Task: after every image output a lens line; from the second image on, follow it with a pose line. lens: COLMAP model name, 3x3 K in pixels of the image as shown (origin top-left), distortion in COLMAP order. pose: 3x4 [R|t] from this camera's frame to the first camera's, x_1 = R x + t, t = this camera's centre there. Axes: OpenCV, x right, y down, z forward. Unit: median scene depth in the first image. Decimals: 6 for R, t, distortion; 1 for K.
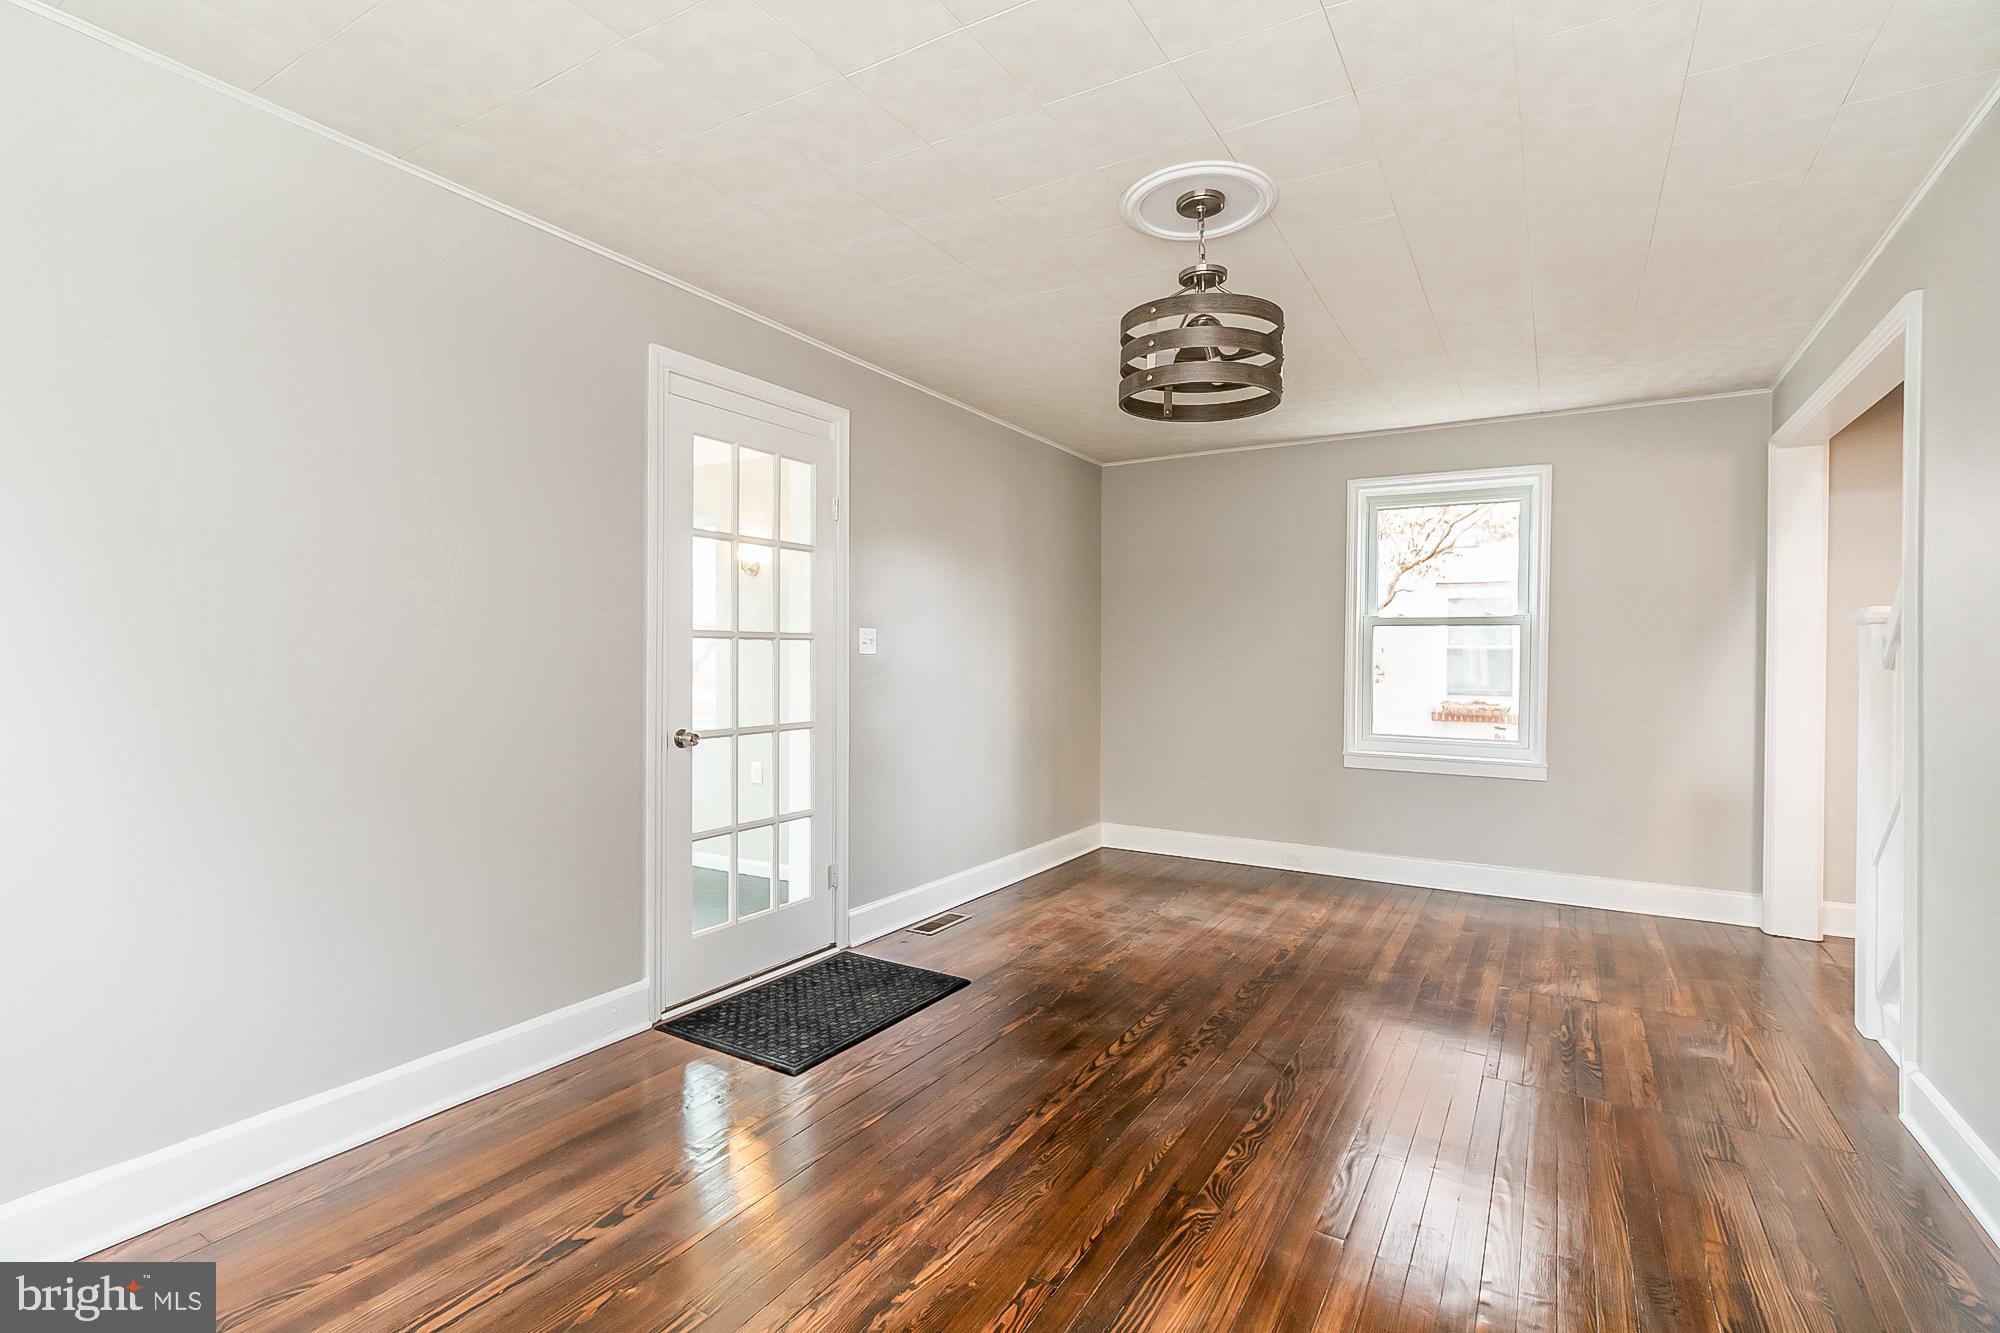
lens RADIAL K [[921.7, 0, 999.6], [0, 921.7, 657.0], [0, 0, 1]] dist [-0.000306, -0.000291]
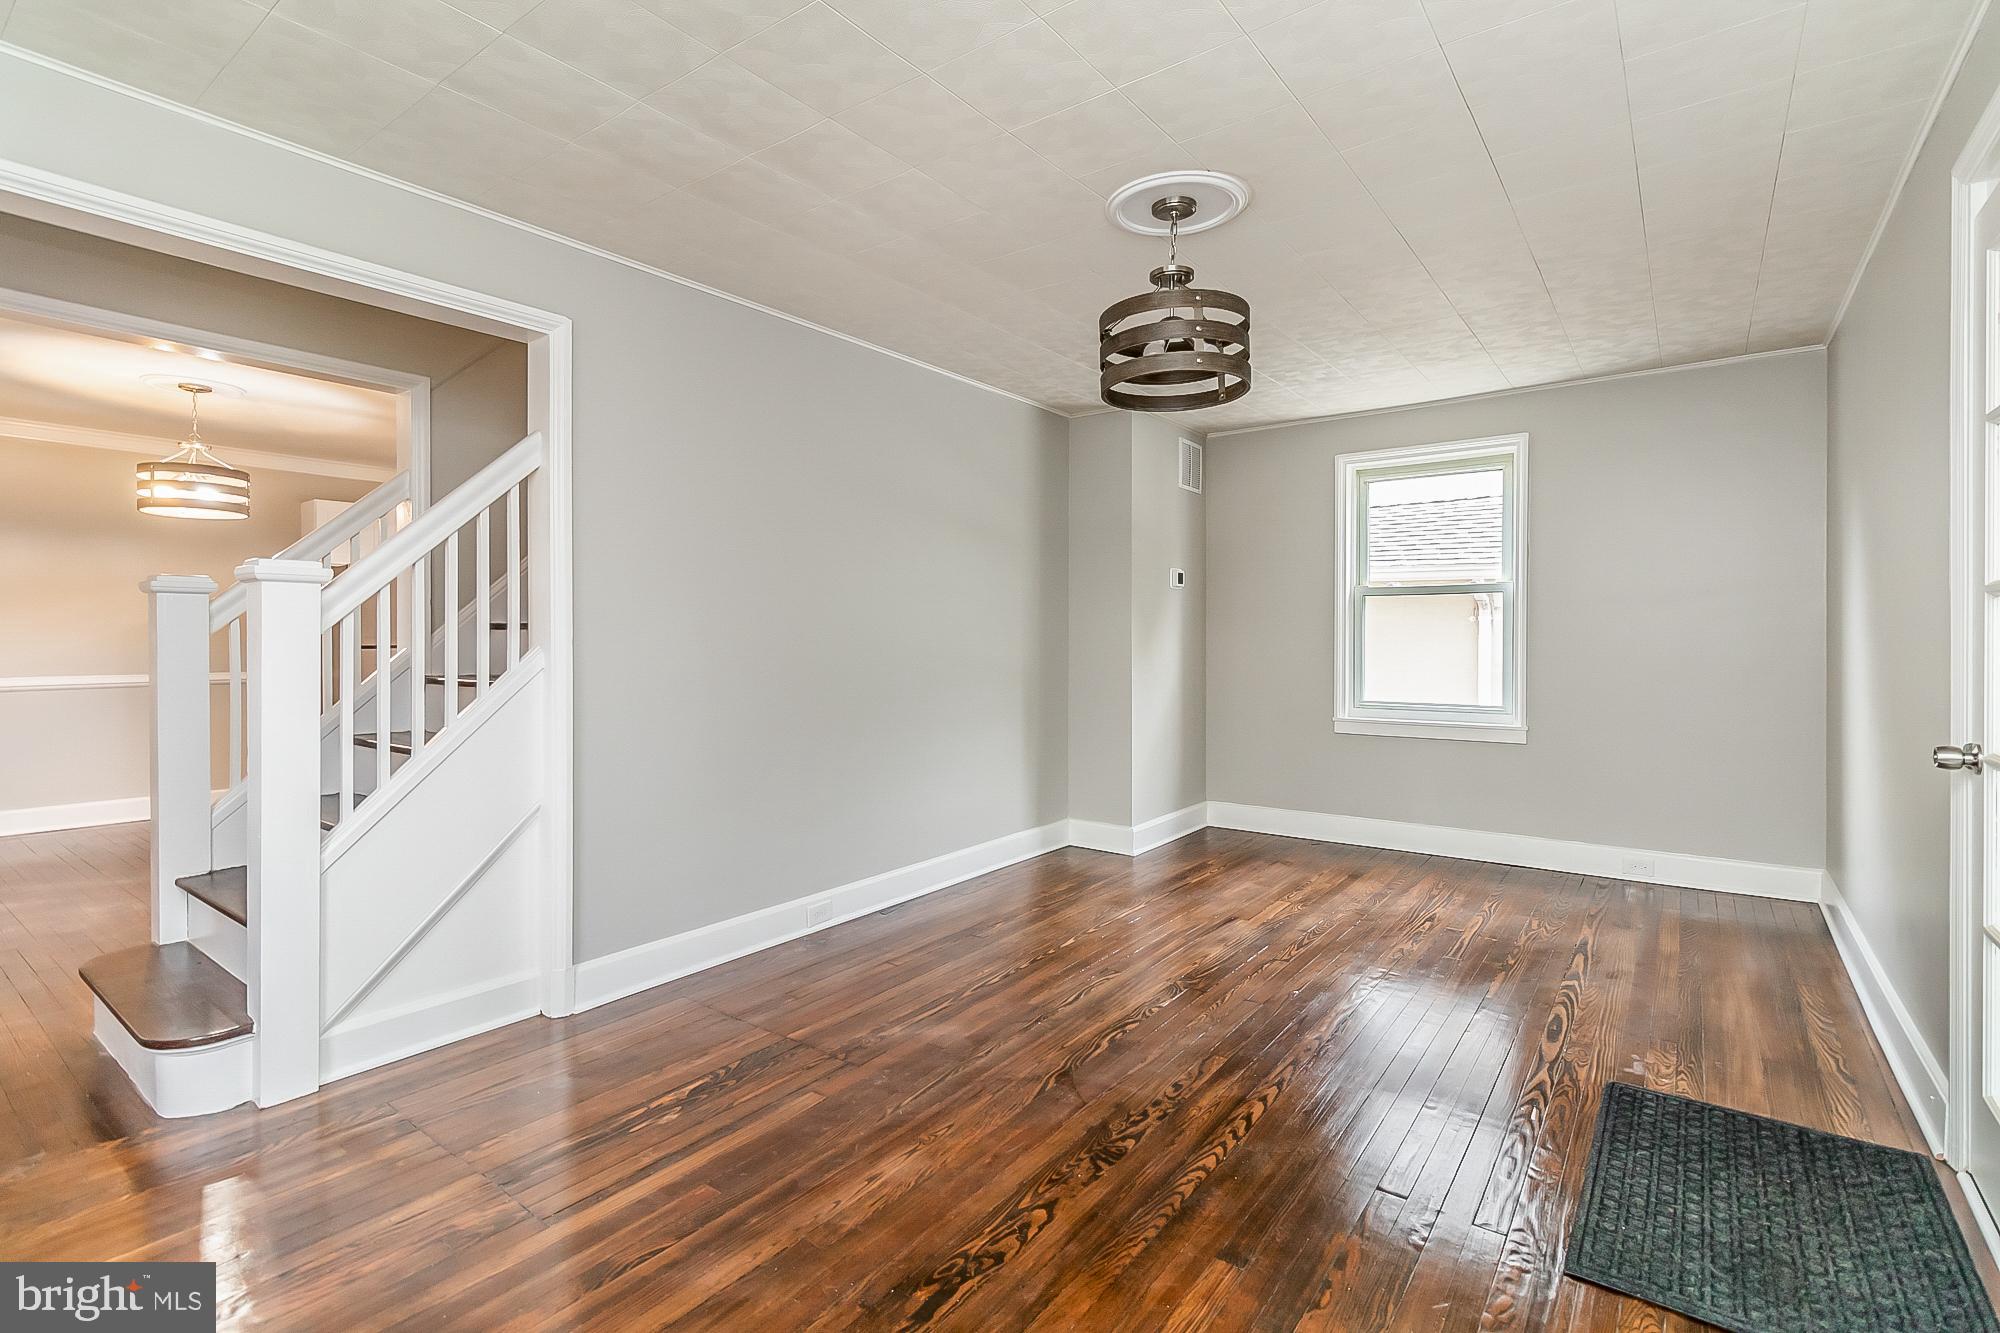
lens RADIAL K [[927.8, 0, 1007.7], [0, 927.8, 641.5], [0, 0, 1]] dist [-0.001392, -0.000257]
pose [[-0.995821, -0.005180, 0.091174, 0.248354], [-0.004452, 0.999957, 0.008195, 0.007301], [-0.091213, 0.007755, -0.995801, 1.674382]]
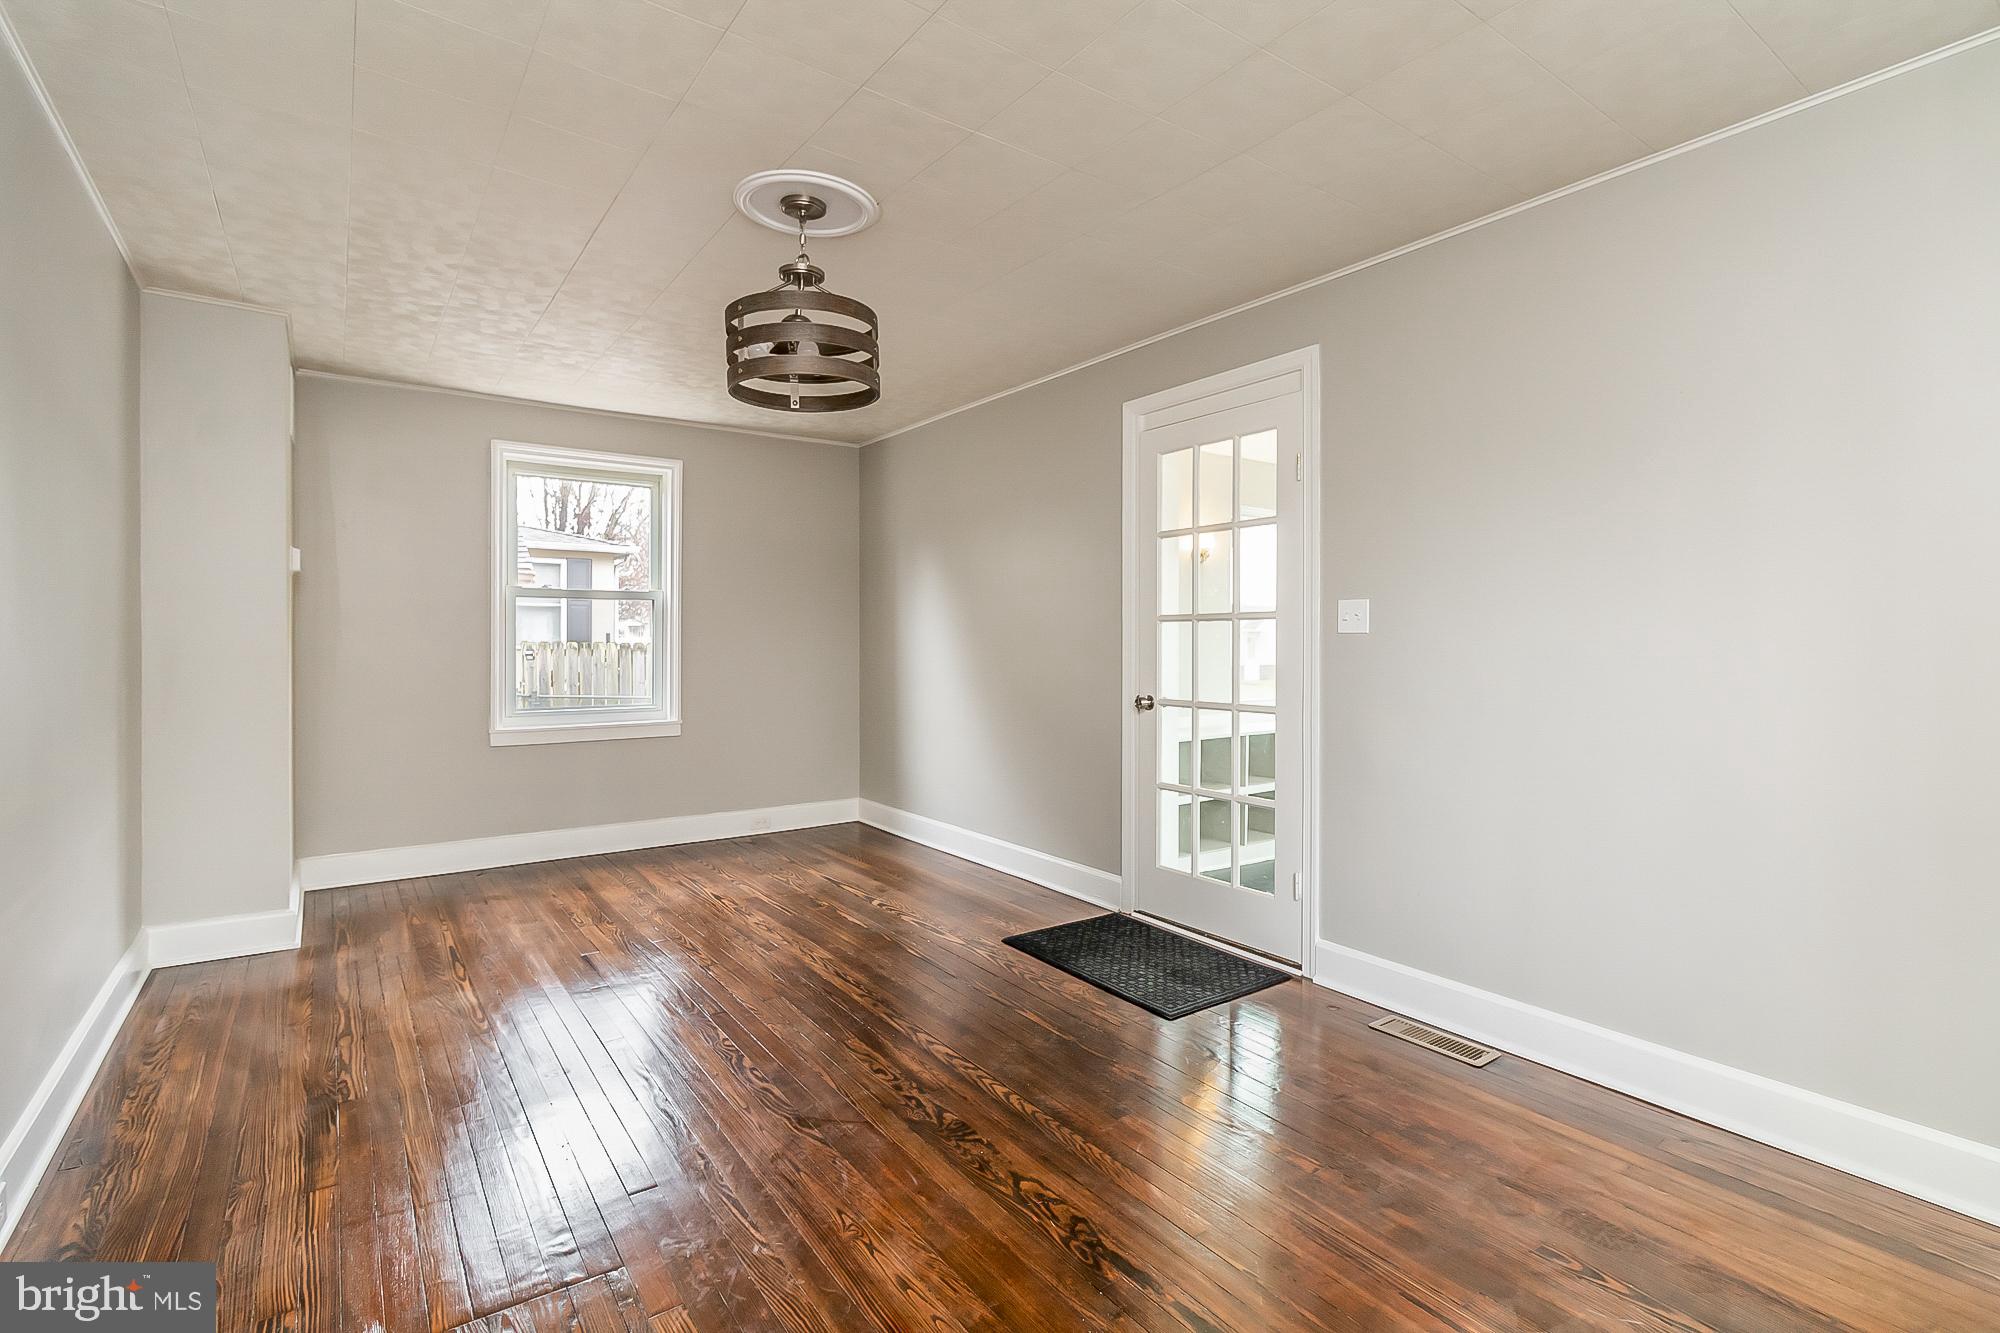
lens RADIAL K [[921.7, 0, 999.6], [0, 921.7, 657.0], [0, 0, 1]] dist [-0.000306, -0.000291]
pose [[-0.388141, 0.010791, -0.921537, 0.882670], [-0.005823, 0.999883, 0.014161, 0.010194], [0.921582, 0.010863, -0.388032, 1.294358]]
